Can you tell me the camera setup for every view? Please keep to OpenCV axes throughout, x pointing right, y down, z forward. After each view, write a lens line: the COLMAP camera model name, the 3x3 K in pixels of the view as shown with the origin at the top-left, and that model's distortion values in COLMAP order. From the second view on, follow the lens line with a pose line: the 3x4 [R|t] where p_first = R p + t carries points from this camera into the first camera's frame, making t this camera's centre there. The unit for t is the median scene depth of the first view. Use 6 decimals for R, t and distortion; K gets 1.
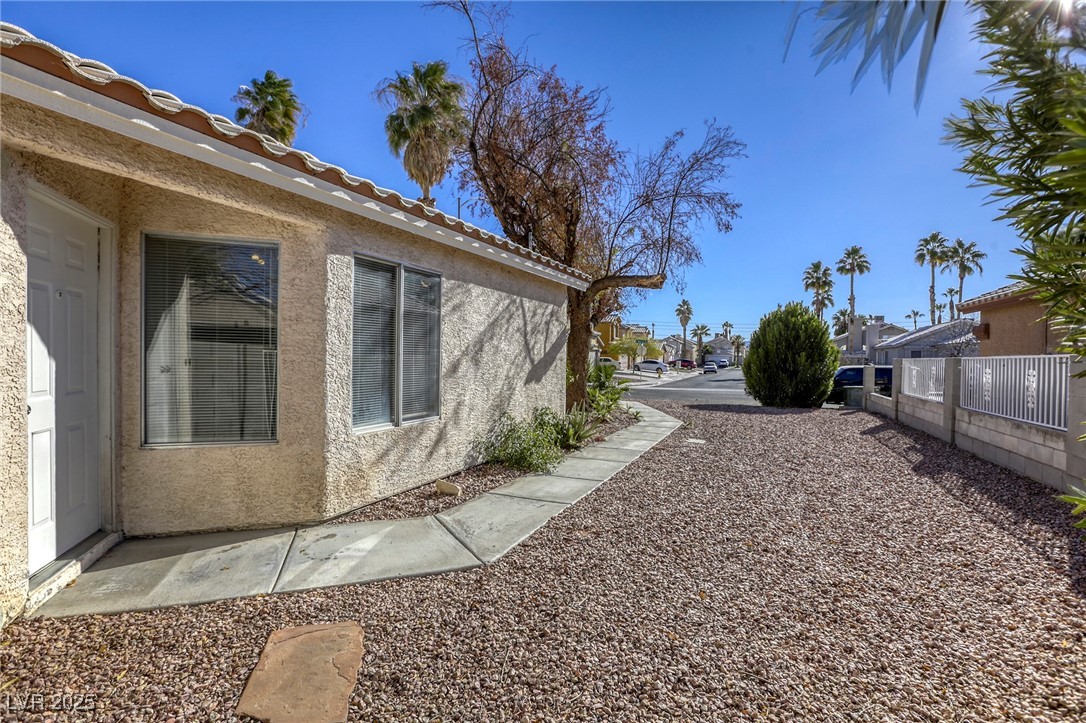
lens RADIAL K [[506.9, 0, 549.1], [0, 506.9, 361.6], [0, 0, 1]] dist [-0.033512, 0.005354]
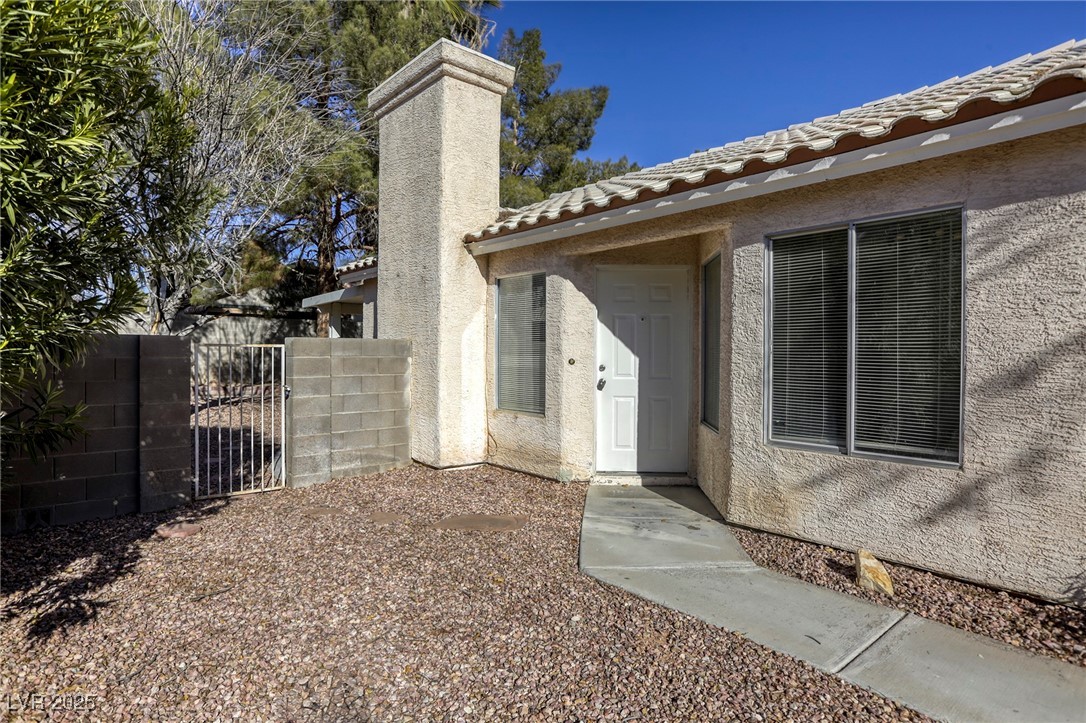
lens RADIAL K [[579.5, 0, 546.1], [0, 579.5, 362.1], [0, 0, 1]] dist [-0.004592, -0.000492]
pose [[-0.414576, -0.012794, -0.909925, 0.606986], [-0.028077, 0.999605, -0.001262, 0.013146], [0.909581, 0.025024, -0.414772, 0.944396]]
